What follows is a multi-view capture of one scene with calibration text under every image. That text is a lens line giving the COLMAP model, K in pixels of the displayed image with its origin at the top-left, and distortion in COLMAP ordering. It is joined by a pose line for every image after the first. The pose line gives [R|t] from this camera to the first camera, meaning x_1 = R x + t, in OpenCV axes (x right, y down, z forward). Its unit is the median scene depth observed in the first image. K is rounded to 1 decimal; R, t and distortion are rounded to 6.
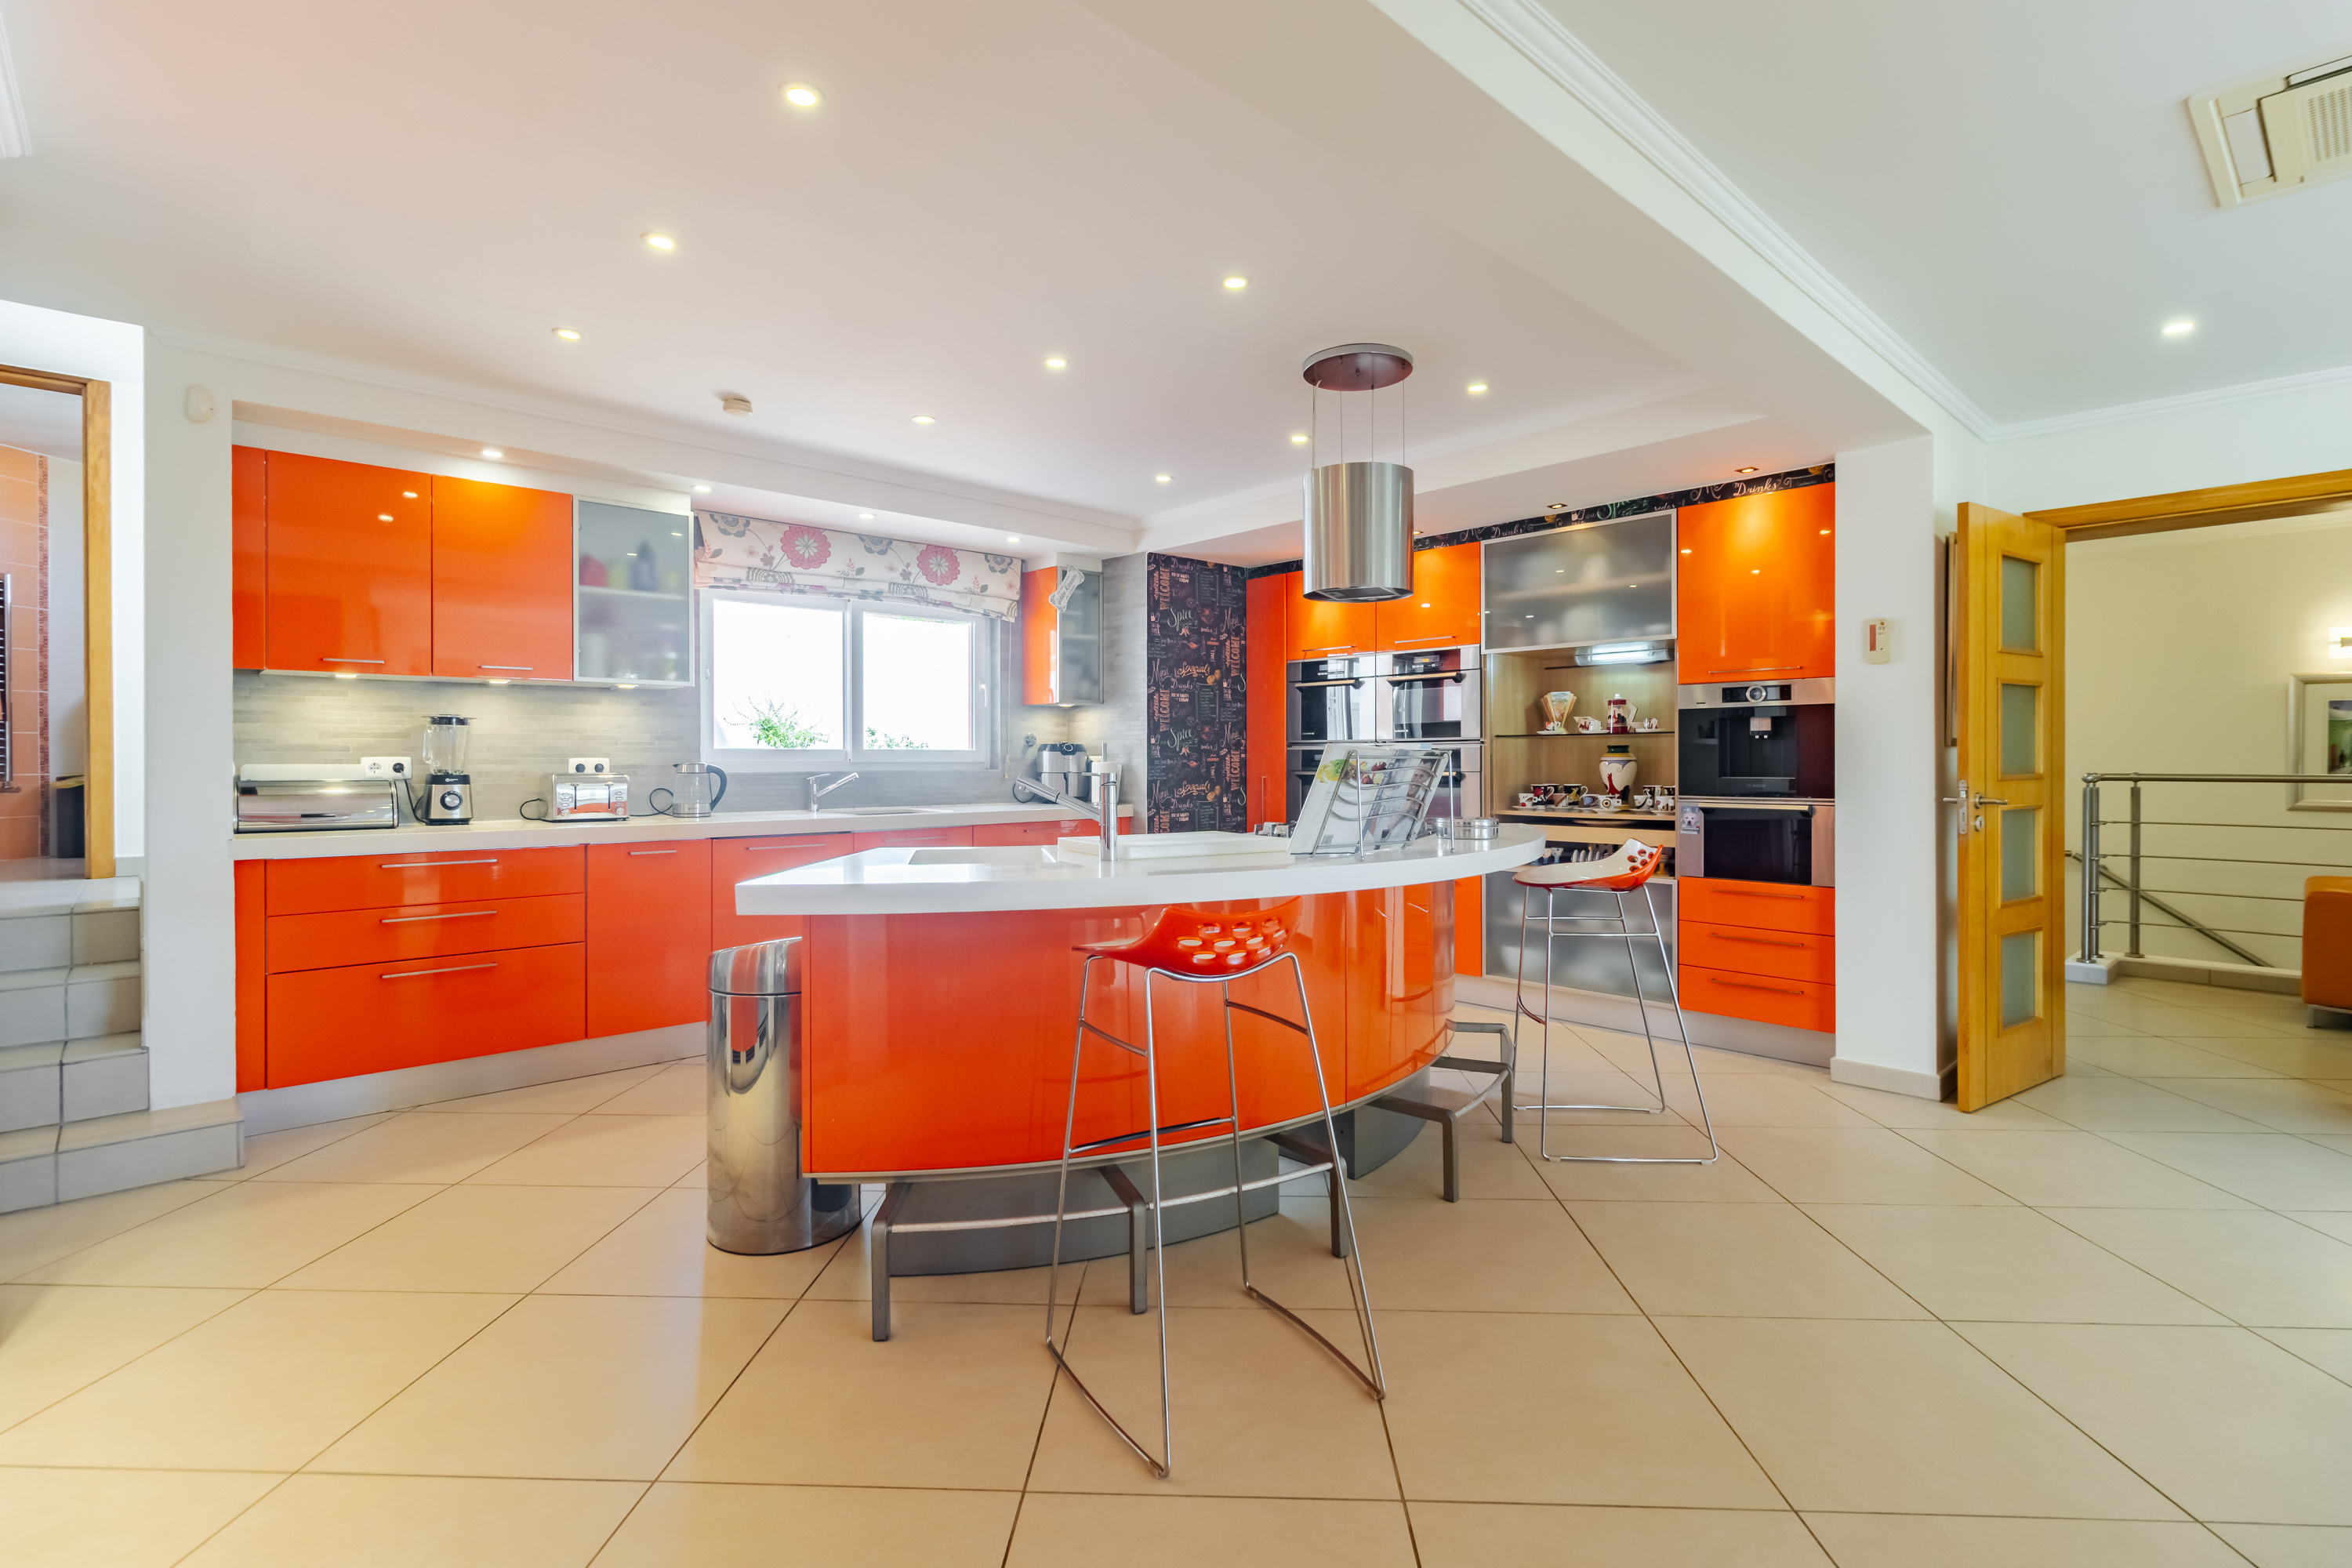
lens RADIAL K [[1090.3, 0, 1187.4], [0, 1090.3, 761.5], [0, 0, 1]] dist [0.002151, 0.000160]
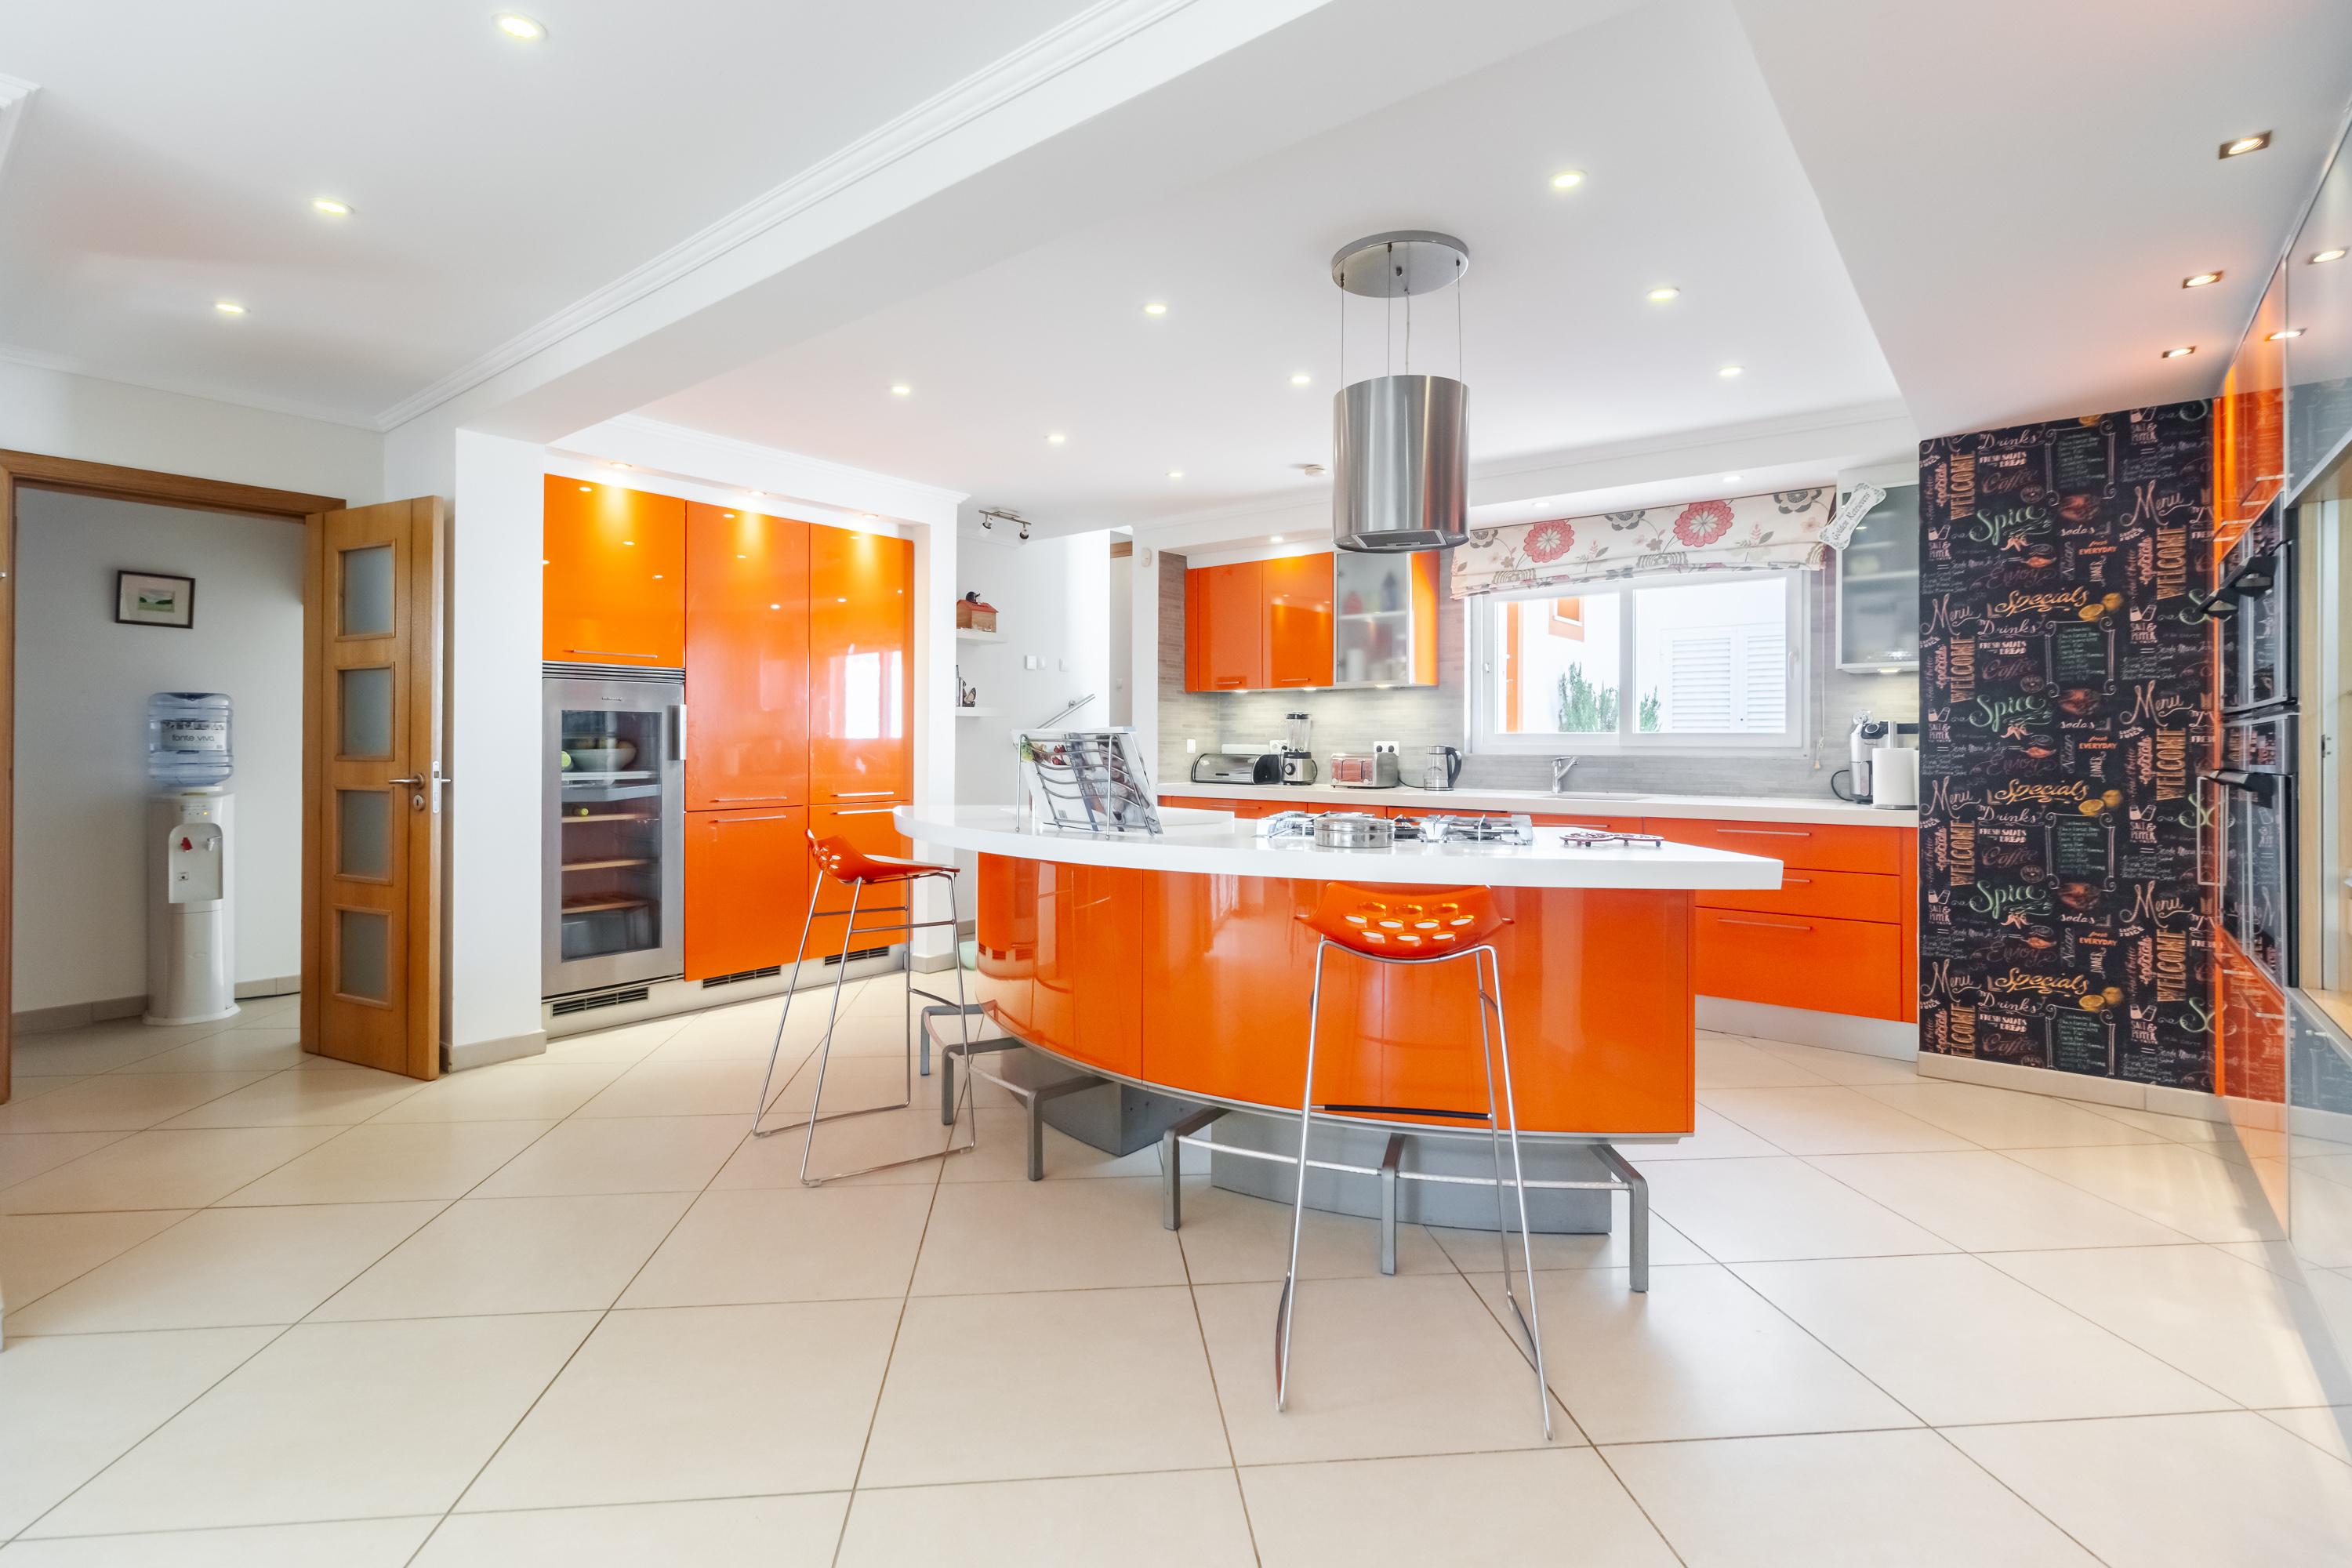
lens RADIAL K [[1090.3, 0, 1165.0], [0, 1090.3, 739.7], [0, 0, 1]] dist [0.002151, 0.000160]
pose [[0.139060, -0.000269, -0.990284, 0.635820], [-0.005909, 0.999982, -0.001101, -0.001677], [0.990266, 0.006005, 0.139056, 0.484109]]
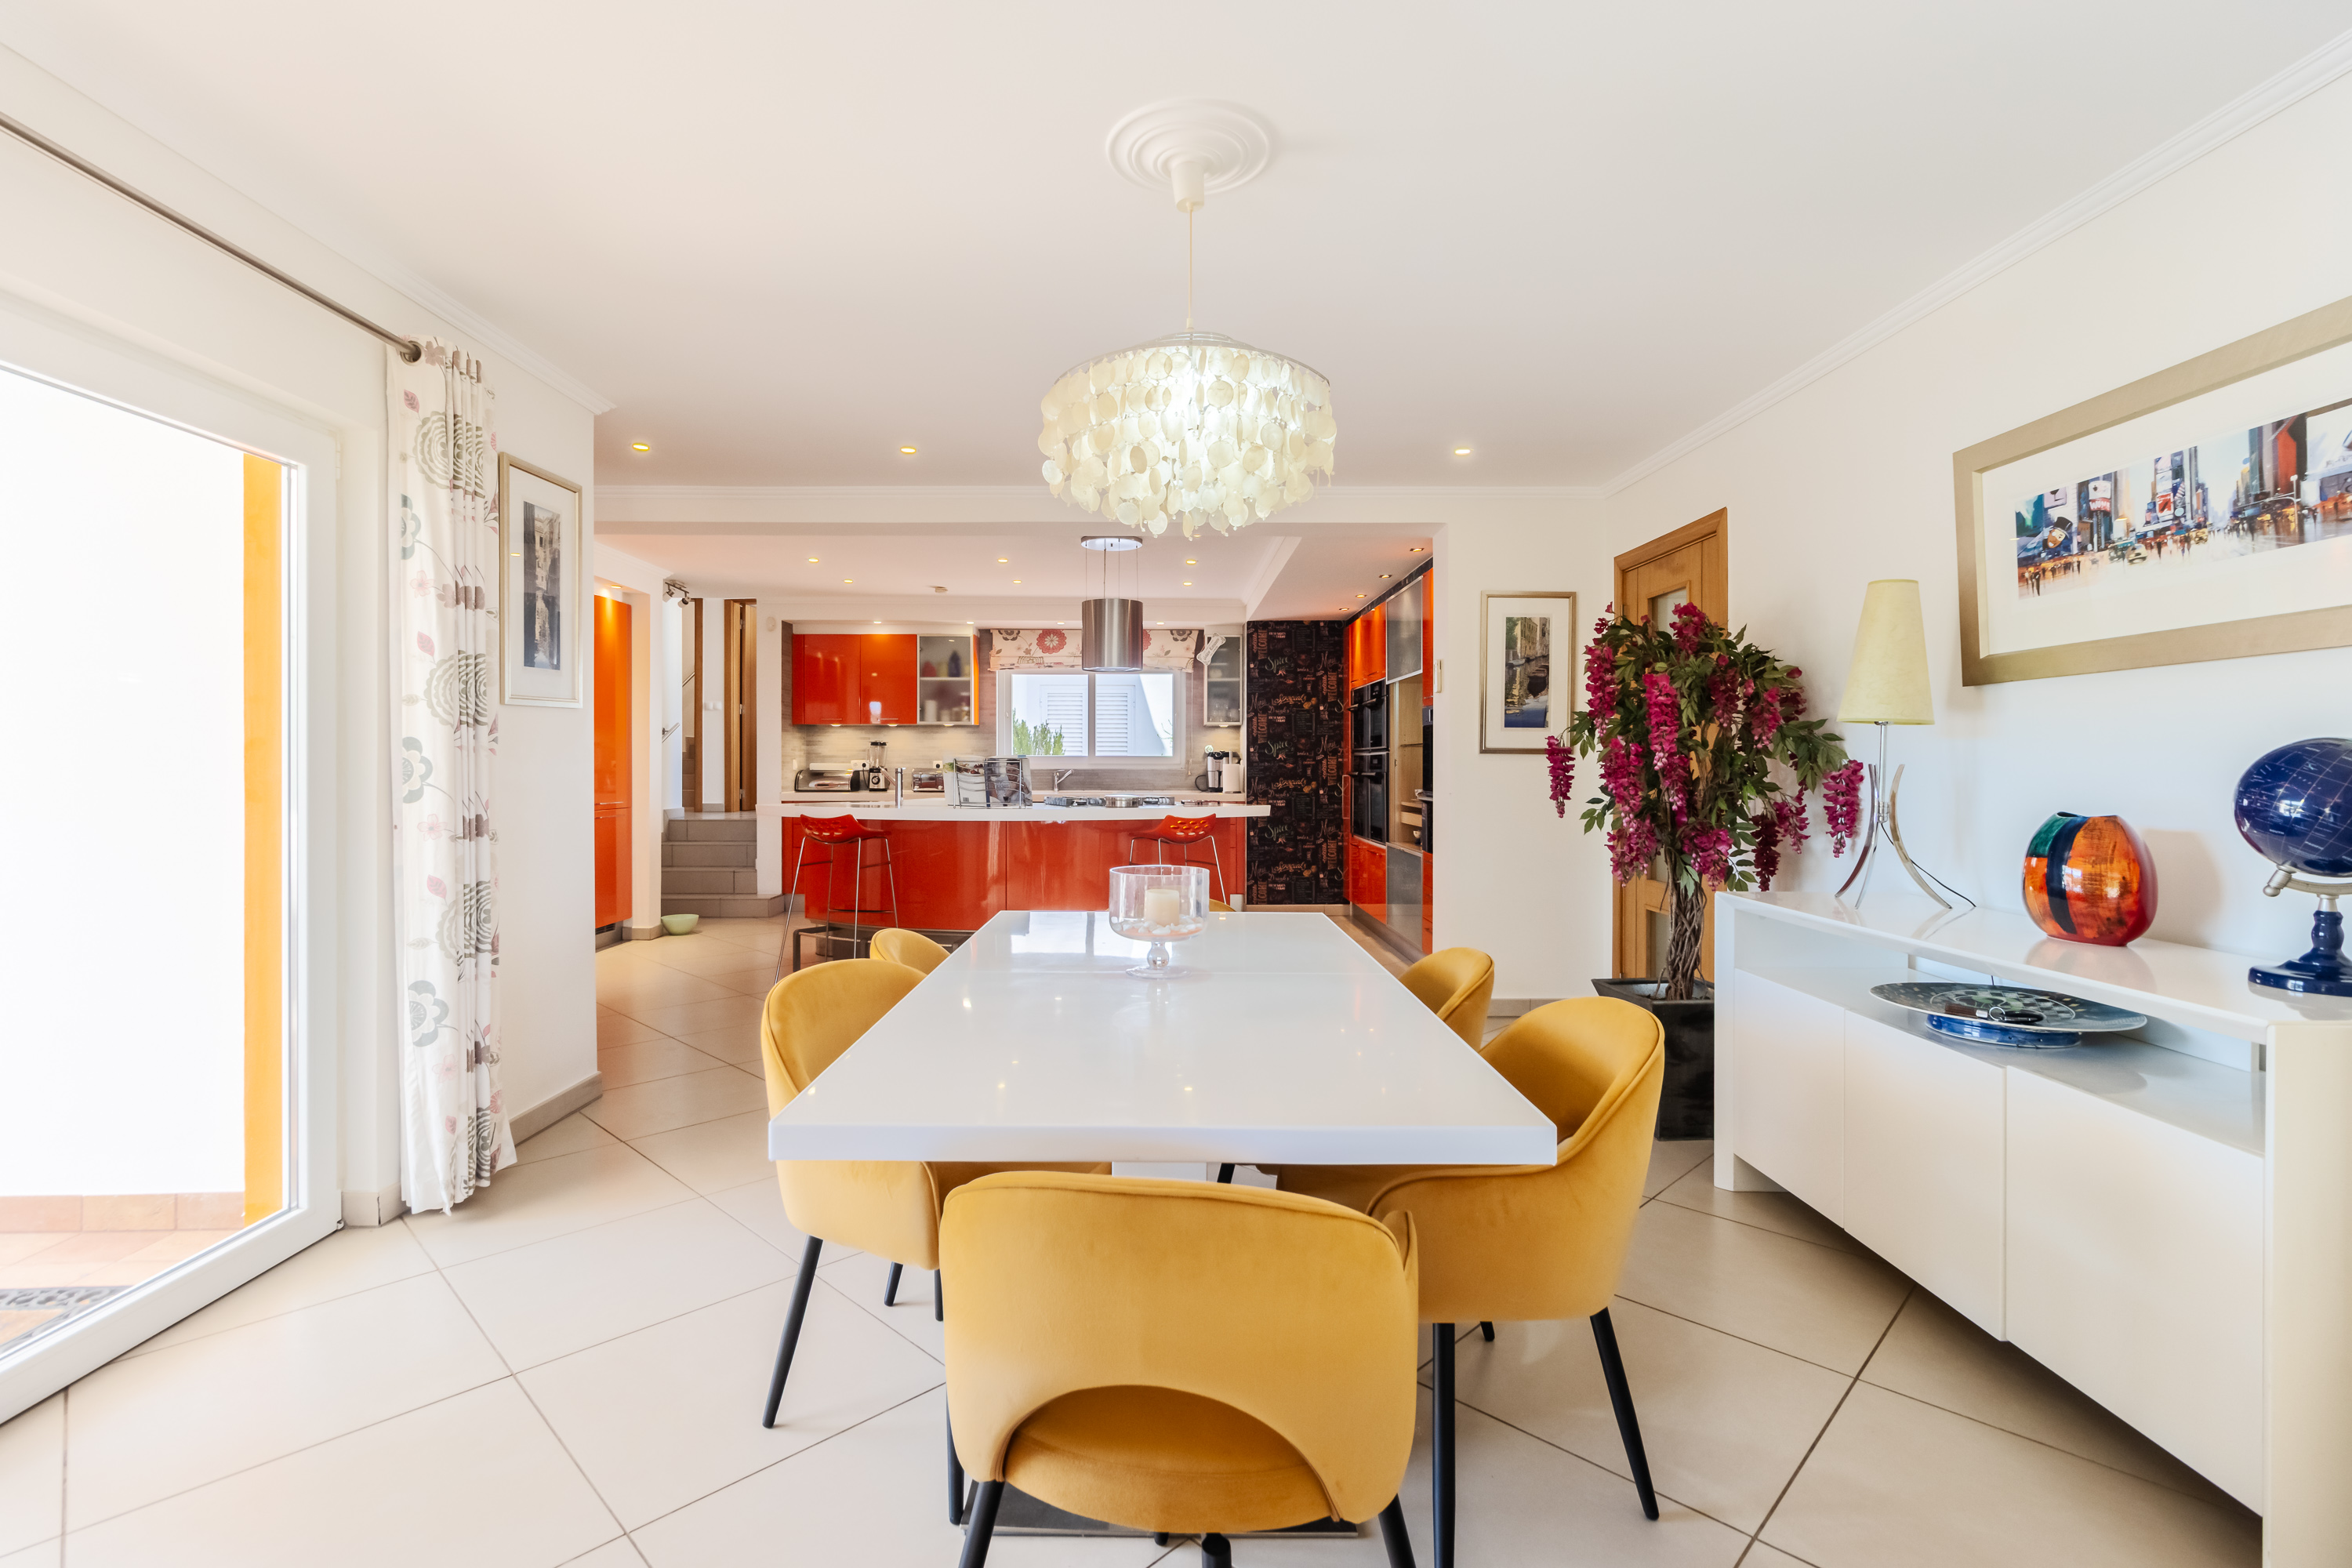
lens RADIAL K [[1090.3, 0, 1155.6], [0, 1090.3, 773.1], [0, 0, 1]] dist [0.002151, 0.000160]
pose [[0.735075, 0.009003, -0.677926, 0.961178], [-0.003824, 0.999951, 0.009133, -0.000589], [0.677975, -0.004121, 0.735074, -0.179322]]
